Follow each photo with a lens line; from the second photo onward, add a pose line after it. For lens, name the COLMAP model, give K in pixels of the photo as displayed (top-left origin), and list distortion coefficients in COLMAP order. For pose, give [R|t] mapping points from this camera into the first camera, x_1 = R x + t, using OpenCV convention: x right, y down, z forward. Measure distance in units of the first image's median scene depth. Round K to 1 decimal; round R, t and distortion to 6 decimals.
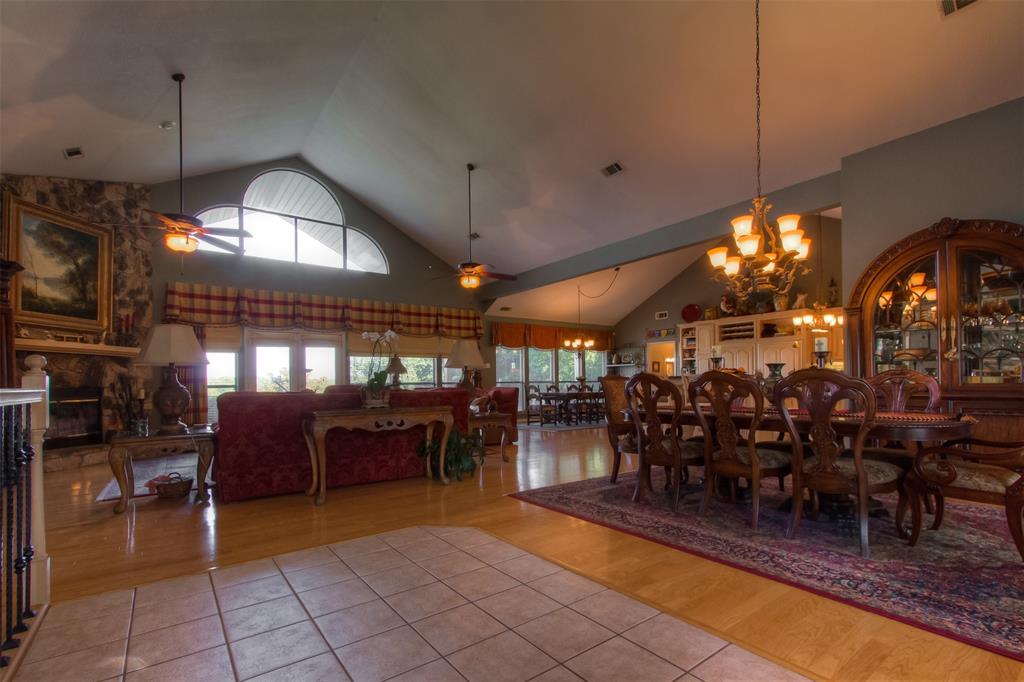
lens RADIAL K [[472.9, 0, 526.9], [0, 472.9, 369.1], [0, 0, 1]] dist [0.010316, -0.000423]
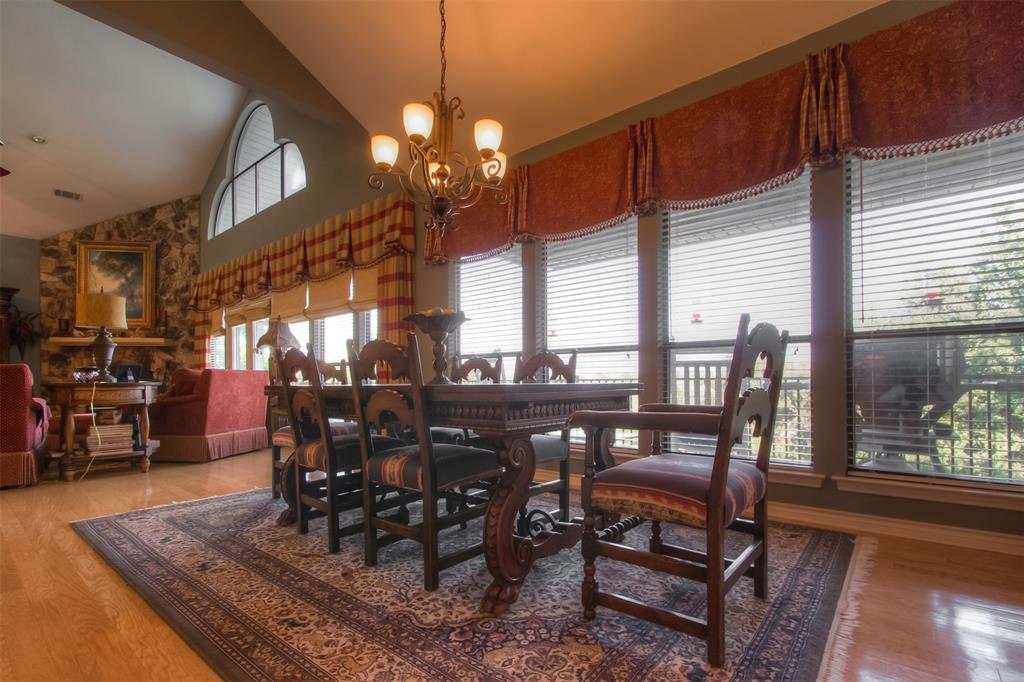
lens RADIAL K [[472.9, 0, 520.3], [0, 472.9, 373.9], [0, 0, 1]] dist [0.010316, -0.000423]
pose [[0.232964, -0.007000, -0.972460, 0.561306], [0.033825, 0.999427, 0.000909, 0.077408], [0.971897, -0.033105, 0.233068, 1.678125]]
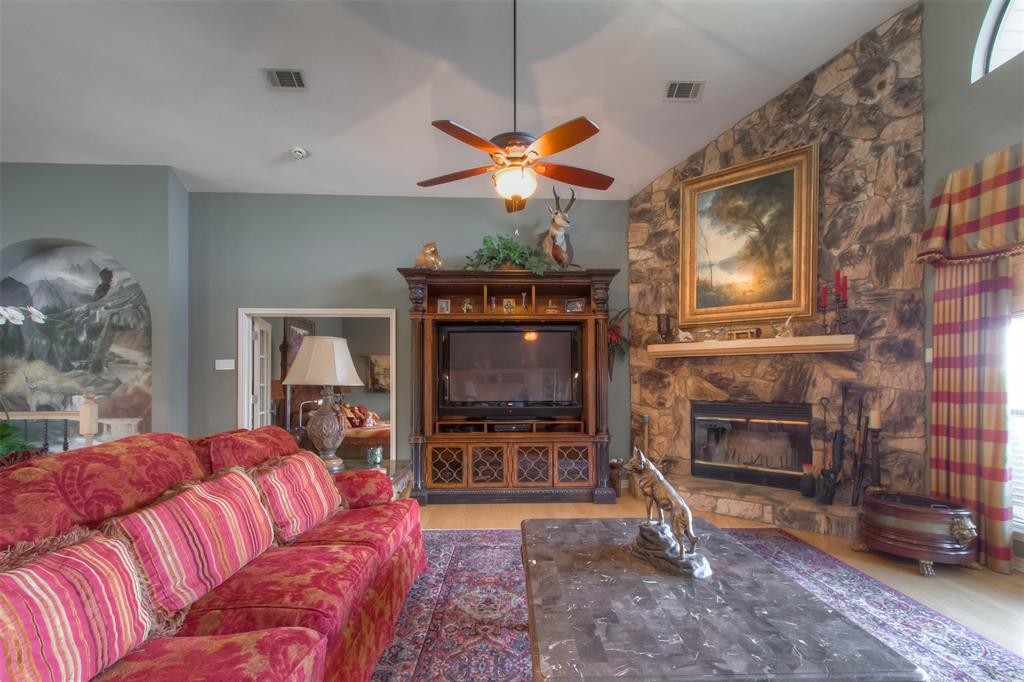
lens RADIAL K [[472.9, 0, 522.7], [0, 472.9, 380.9], [0, 0, 1]] dist [0.010316, -0.000423]
pose [[-0.567356, 0.004972, -0.823458, -0.164664], [0.028043, 0.999518, -0.013286, 0.006422], [0.822995, -0.030630, -0.567222, 1.062783]]
